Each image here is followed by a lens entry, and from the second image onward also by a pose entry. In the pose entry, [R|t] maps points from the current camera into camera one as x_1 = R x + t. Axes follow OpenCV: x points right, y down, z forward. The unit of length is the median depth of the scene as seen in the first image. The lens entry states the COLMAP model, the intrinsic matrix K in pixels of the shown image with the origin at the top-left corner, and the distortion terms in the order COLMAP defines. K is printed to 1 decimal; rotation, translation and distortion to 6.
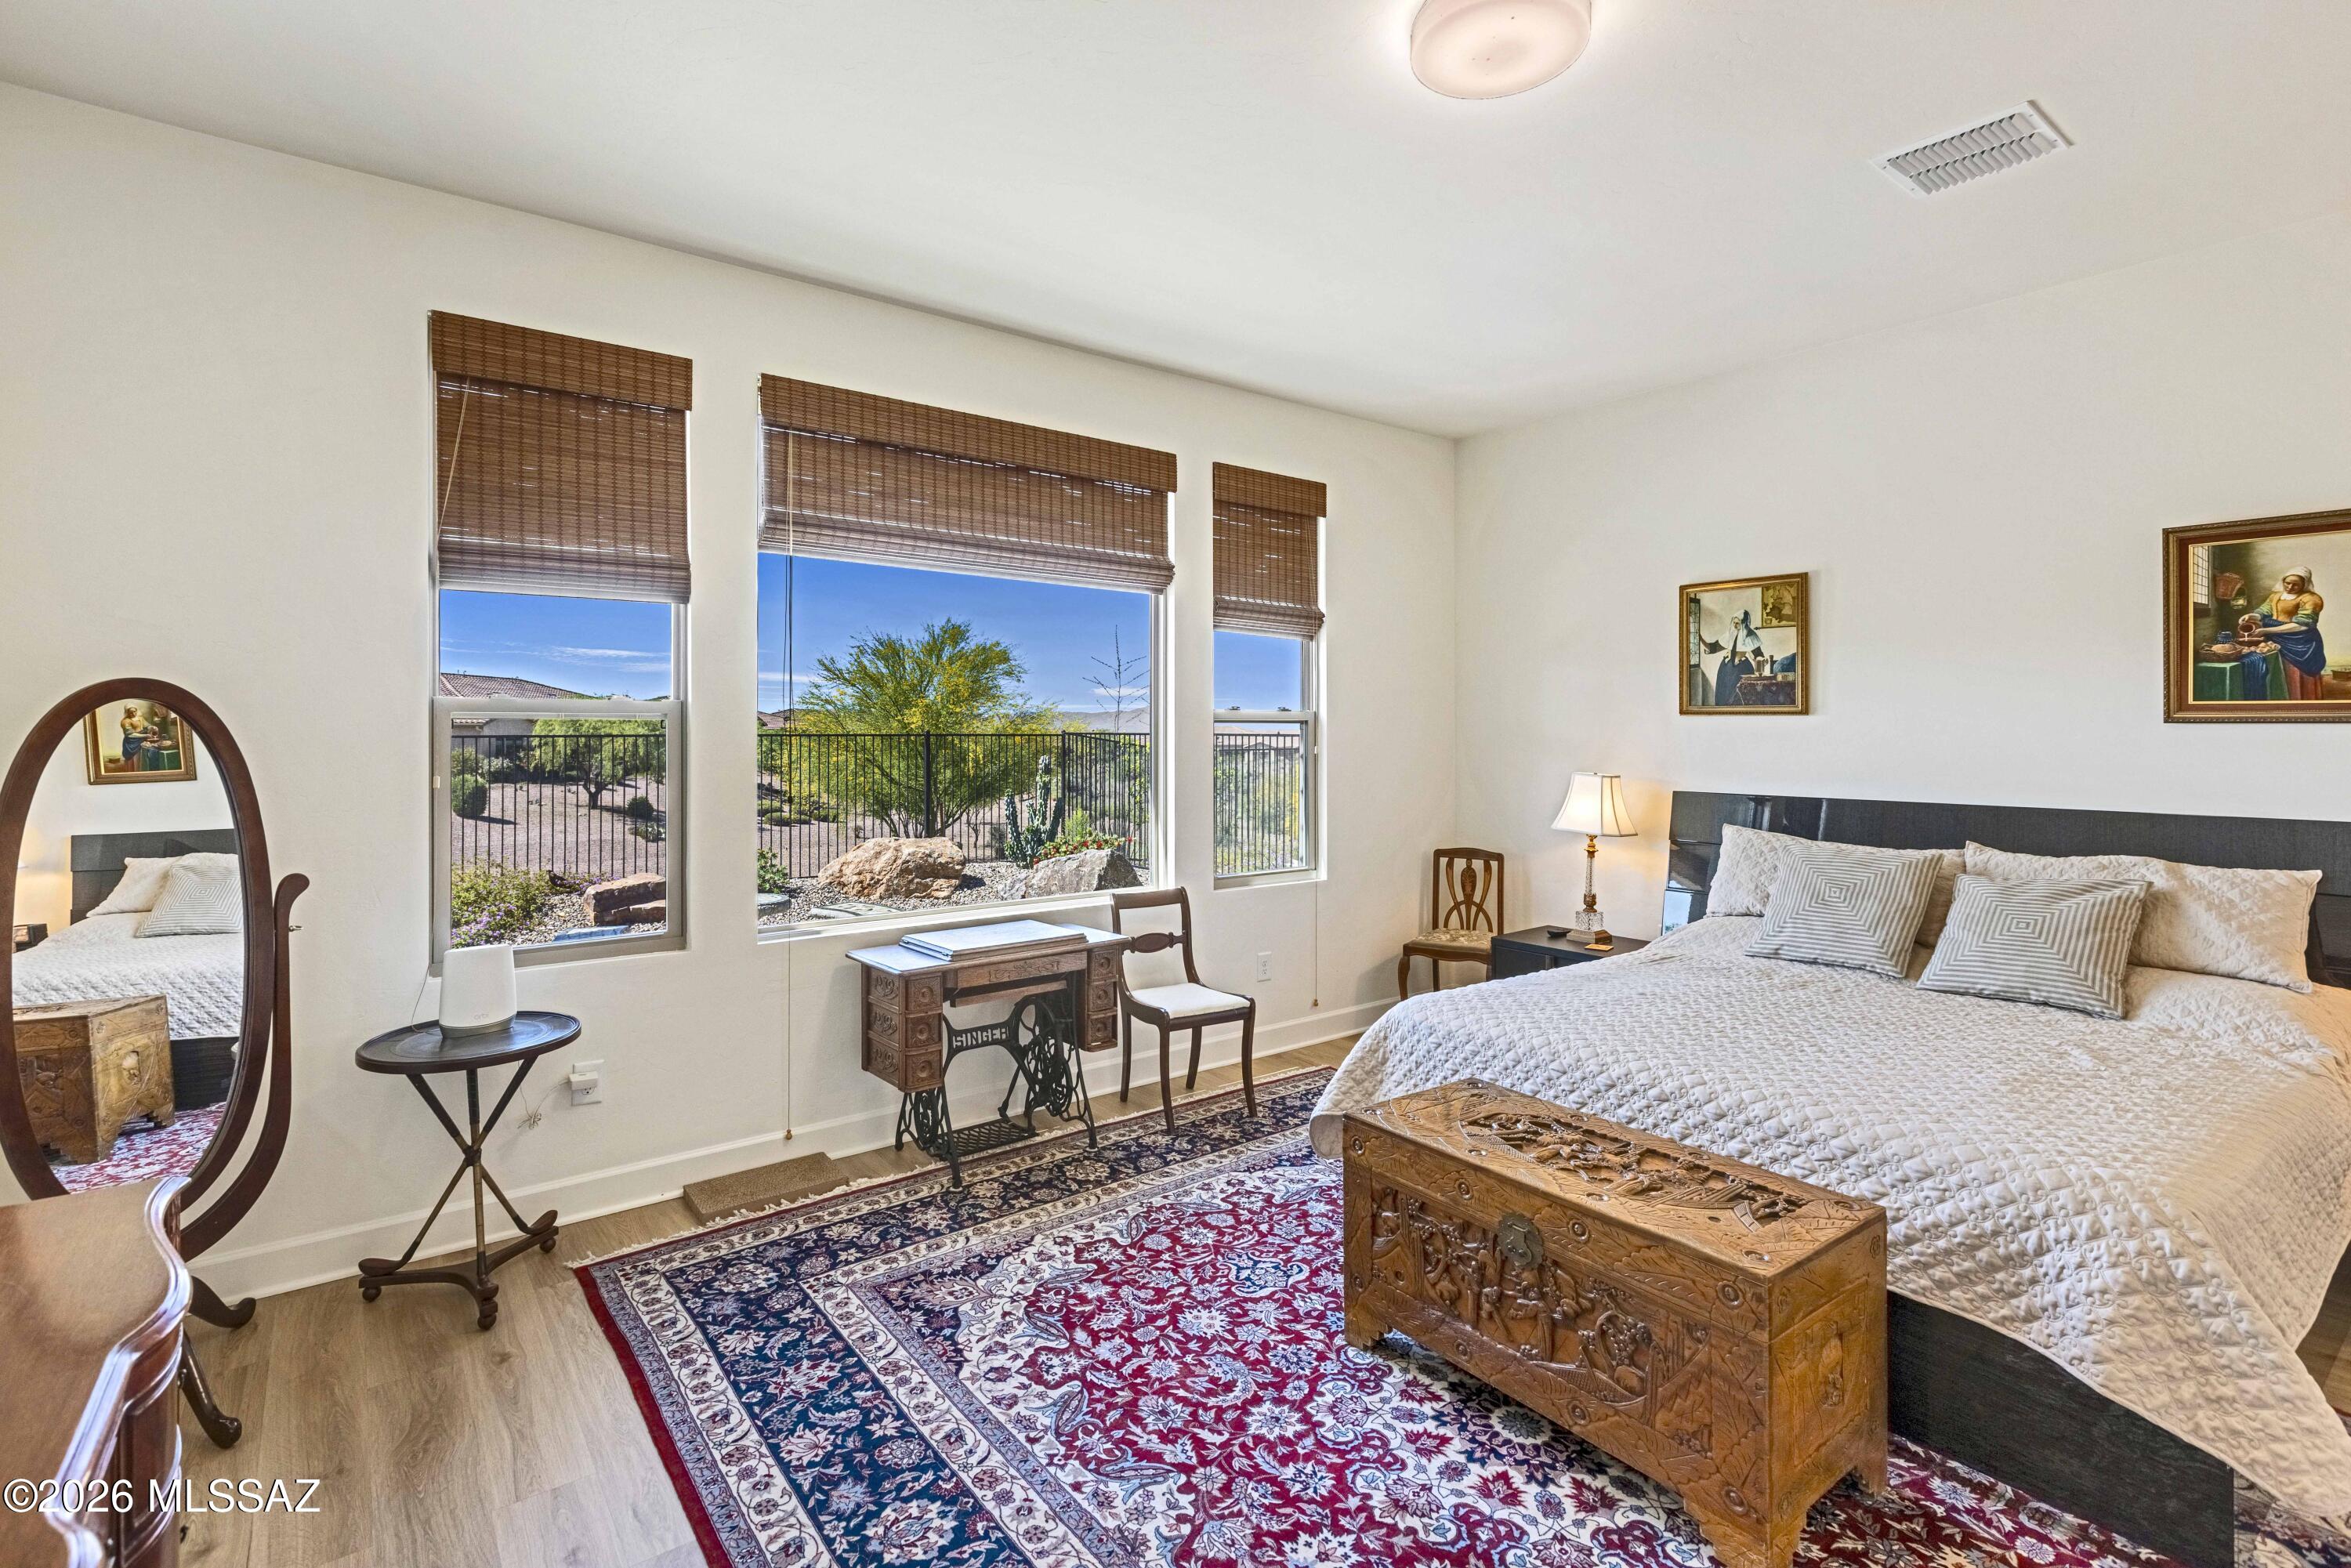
lens RADIAL K [[1040.4, 0, 1159.5], [0, 1040.4, 718.5], [0, 0, 1]] dist [0.009523, 0.000117]
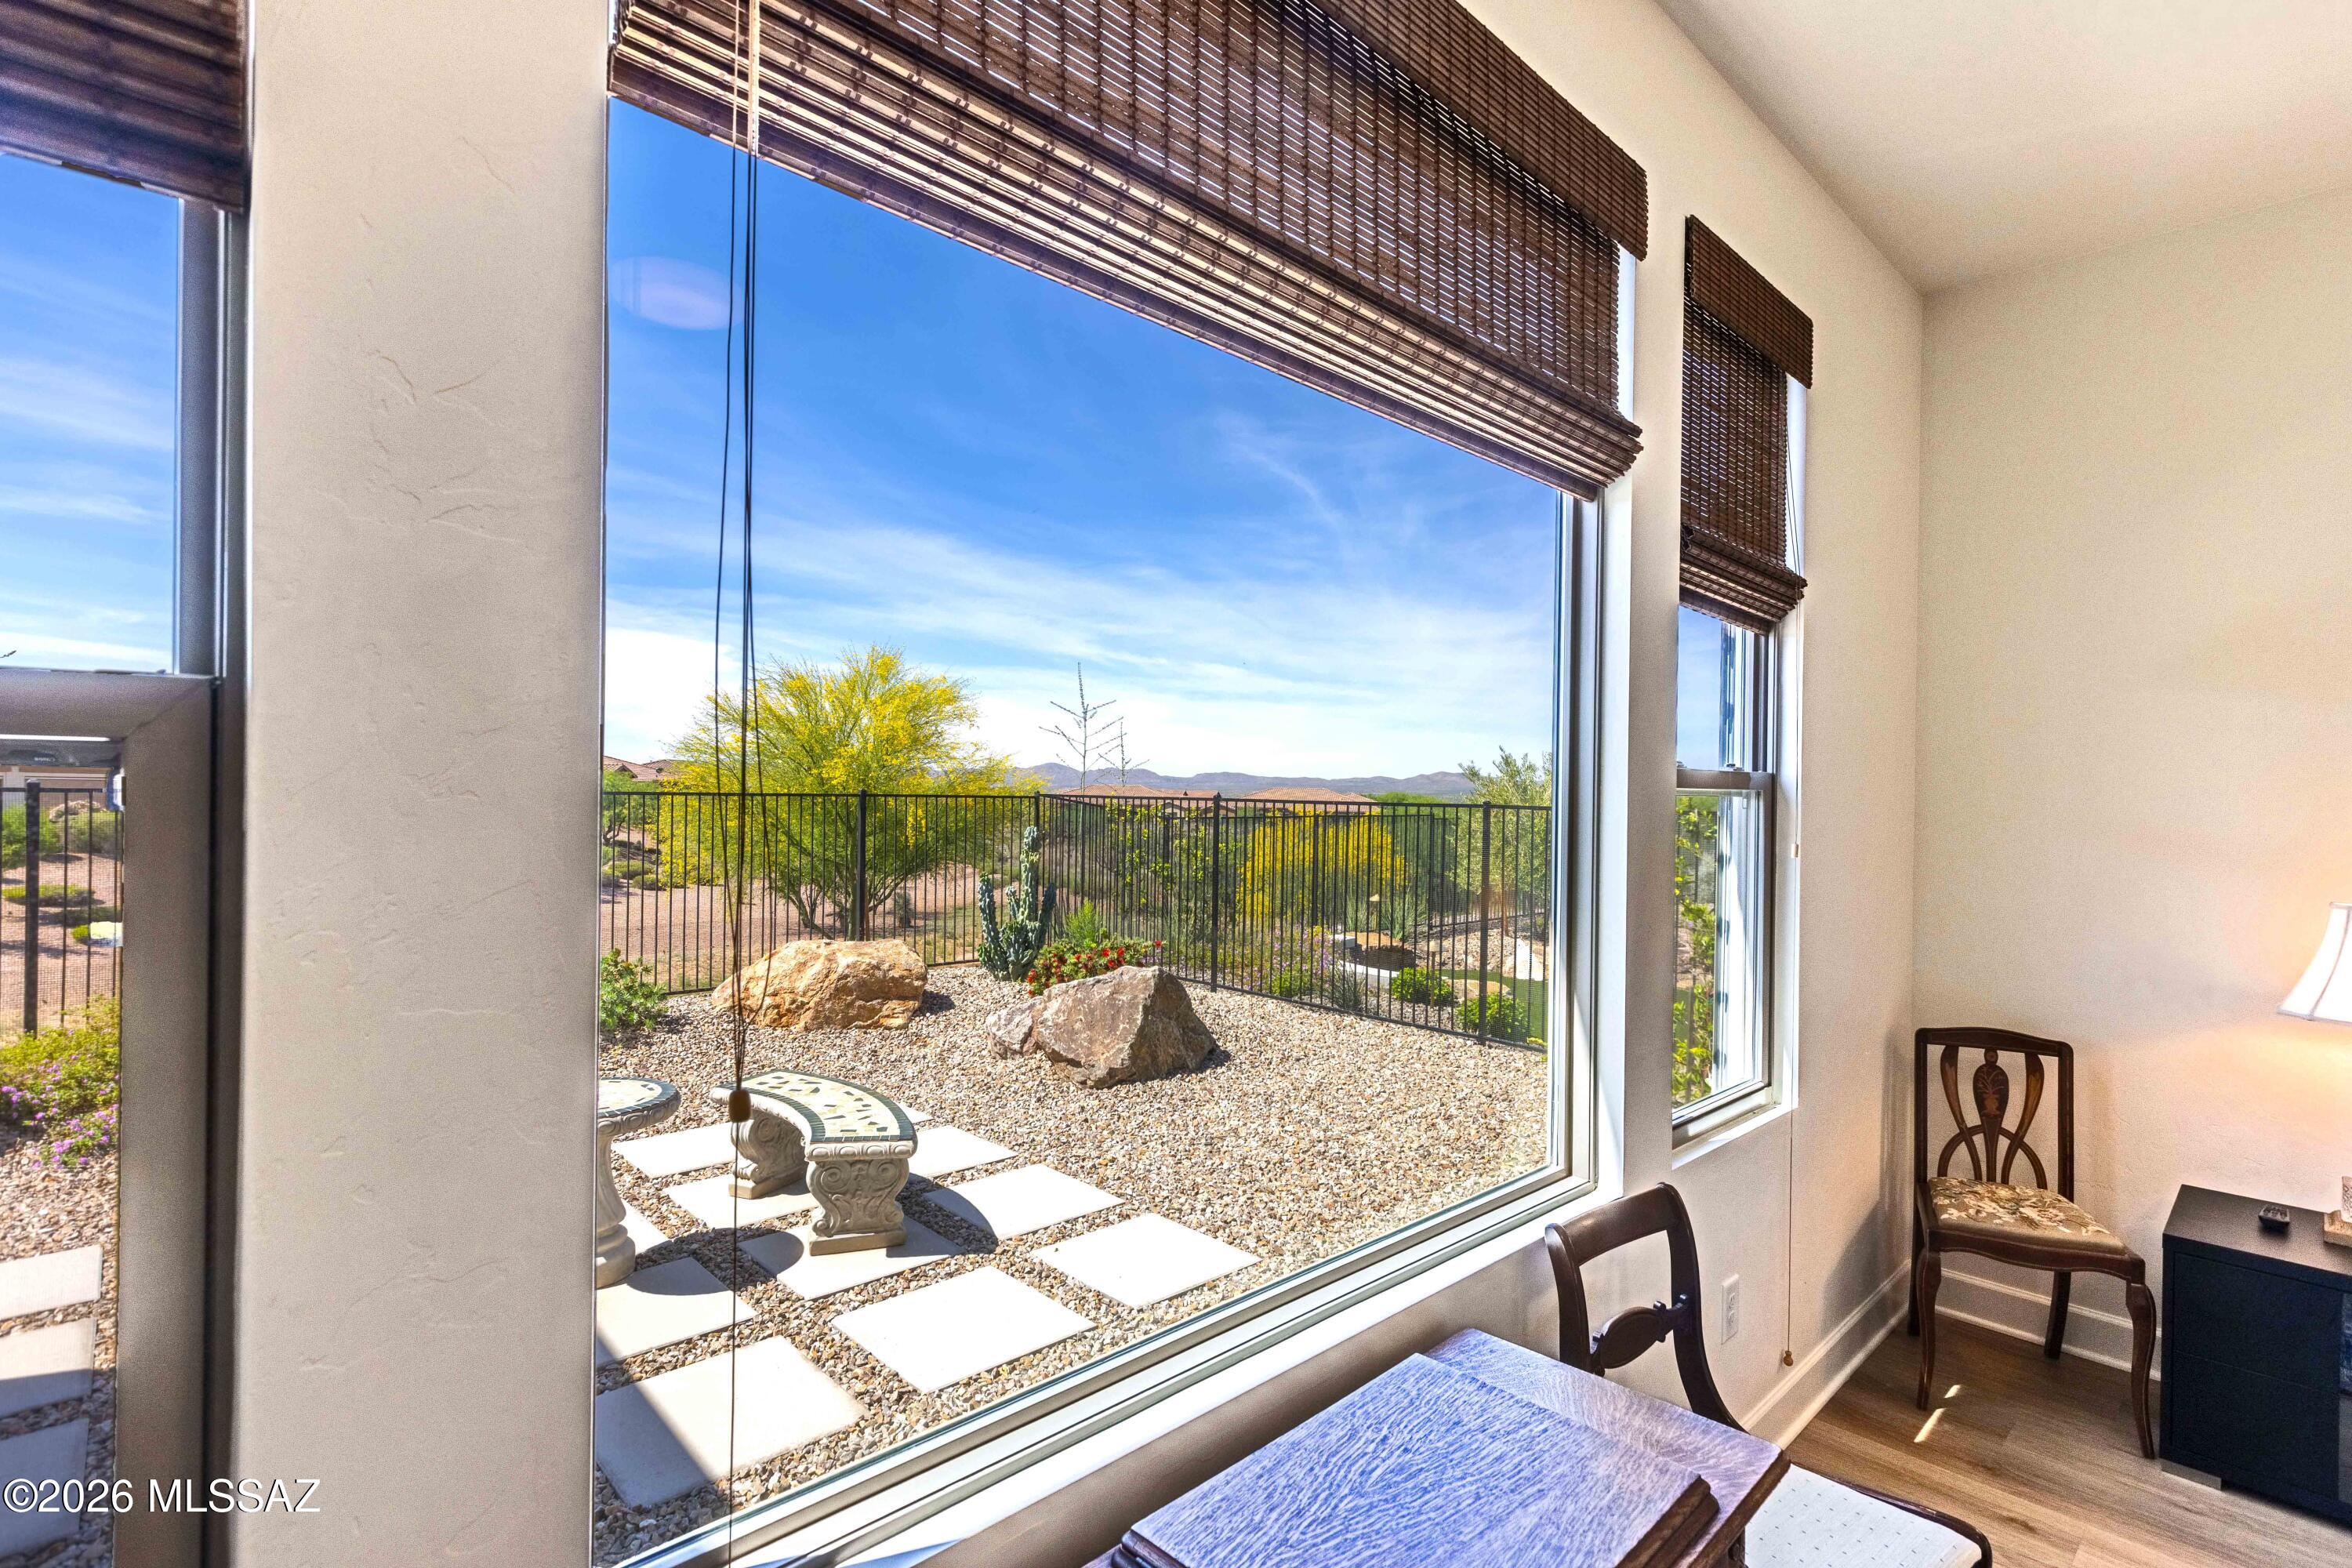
lens RADIAL K [[1056.0, 0, 1176.0], [0, 1056.0, 784.0], [0, 0, 1]] dist [-0.003508, -0.000013]
pose [[0.993817, 0.013508, 0.110205, -0.100219], [-0.014359, 0.999873, 0.006928, -0.000699], [-0.110098, -0.008468, 0.993885, 0.267519]]
